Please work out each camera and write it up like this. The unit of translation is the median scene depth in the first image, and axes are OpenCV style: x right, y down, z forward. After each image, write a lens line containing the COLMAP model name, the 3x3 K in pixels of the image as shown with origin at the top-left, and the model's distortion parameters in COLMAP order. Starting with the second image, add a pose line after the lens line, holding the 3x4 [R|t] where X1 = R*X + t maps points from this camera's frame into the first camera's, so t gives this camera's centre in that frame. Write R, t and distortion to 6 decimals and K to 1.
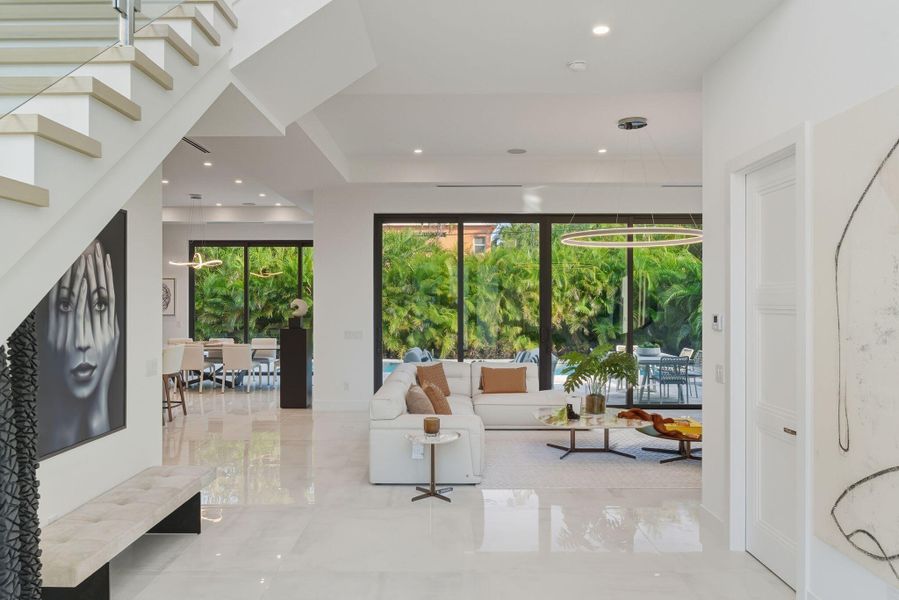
lens RADIAL K [[634.8, 0, 464.2], [0, 634.8, 298.9], [0, 0, 1]] dist [-0.000145, 0.000852]
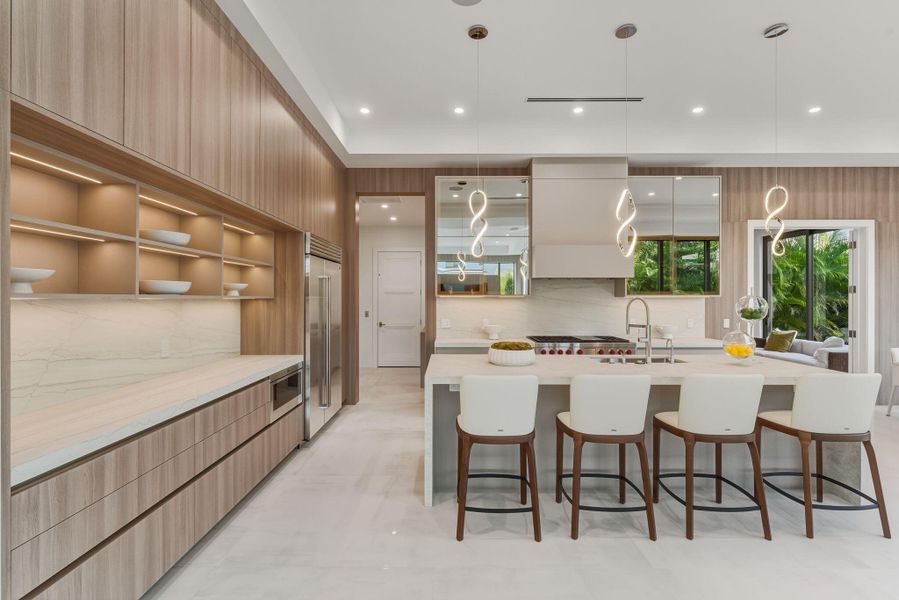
lens RADIAL K [[418.6, 0, 445.6], [0, 418.6, 301.1], [0, 0, 1]] dist [-0.002049, -0.000840]
pose [[-0.036332, 0.007007, -0.999315, -0.095873], [0.004348, 0.999967, 0.006853, 0.011380], [0.999330, -0.004096, -0.036361, 0.471583]]
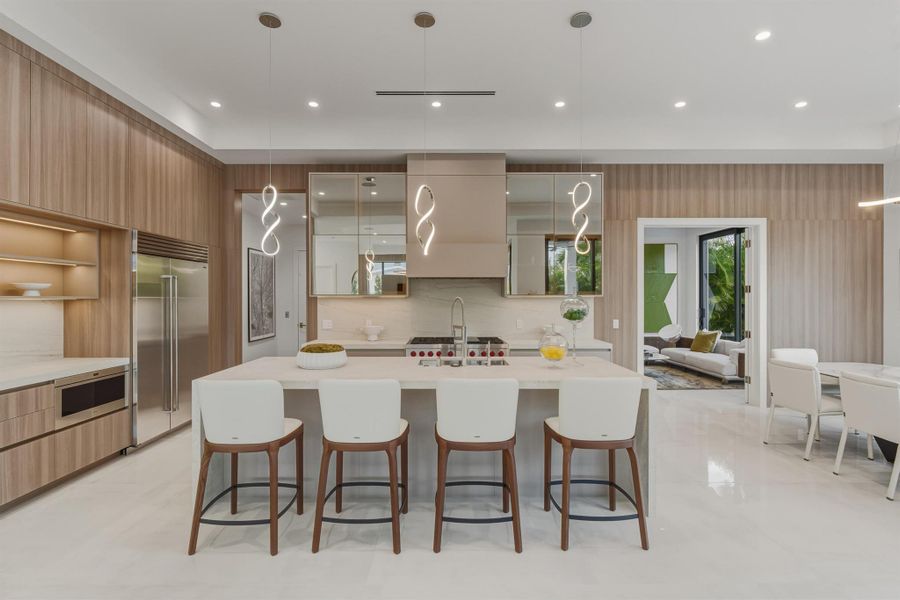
lens RADIAL K [[433.1, 0, 443.8], [0, 433.1, 291.6], [0, 0, 1]] dist [0.000296, 0.000232]
pose [[-0.022247, -0.014818, -0.999643, -0.099734], [0.005233, 0.999875, -0.014938, 0.011654], [0.999739, -0.005564, -0.022167, 0.581053]]
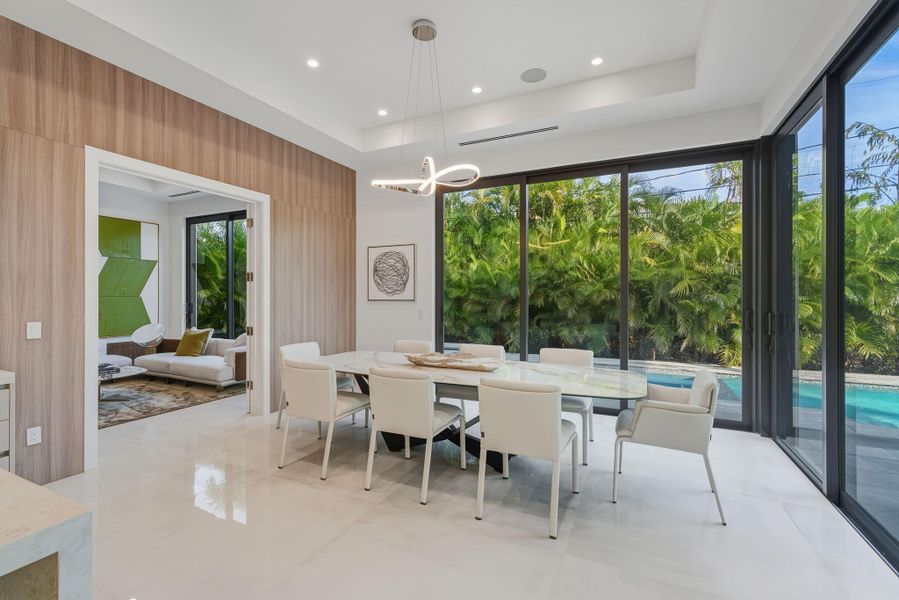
lens RADIAL K [[401.2, 0, 446.3], [0, 401.2, 300.6], [0, 0, 1]] dist [-0.001036, 0.000141]
pose [[0.889290, 0.004420, -0.457323, -0.242421], [0.002333, 0.999896, 0.014200, 0.020060], [0.457338, -0.013695, 0.889187, 0.653164]]
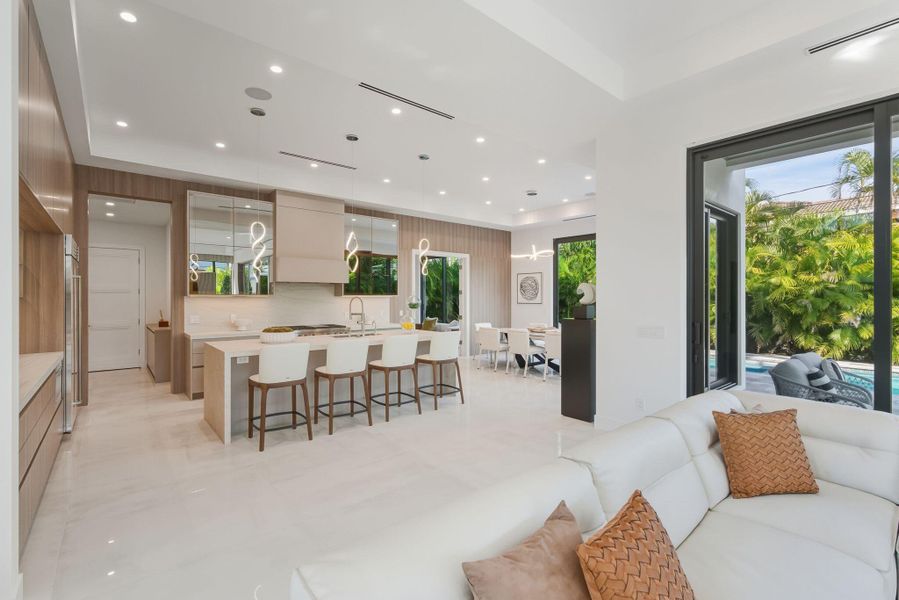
lens RADIAL K [[403.9, 0, 446.2], [0, 403.9, 295.9], [0, 0, 1]] dist [-0.003700, 0.000500]
pose [[0.621151, -0.003529, -0.783683, 0.021693], [0.004083, 0.999991, -0.001267, 0.011616], [0.783681, -0.002413, 0.621159, 0.395290]]
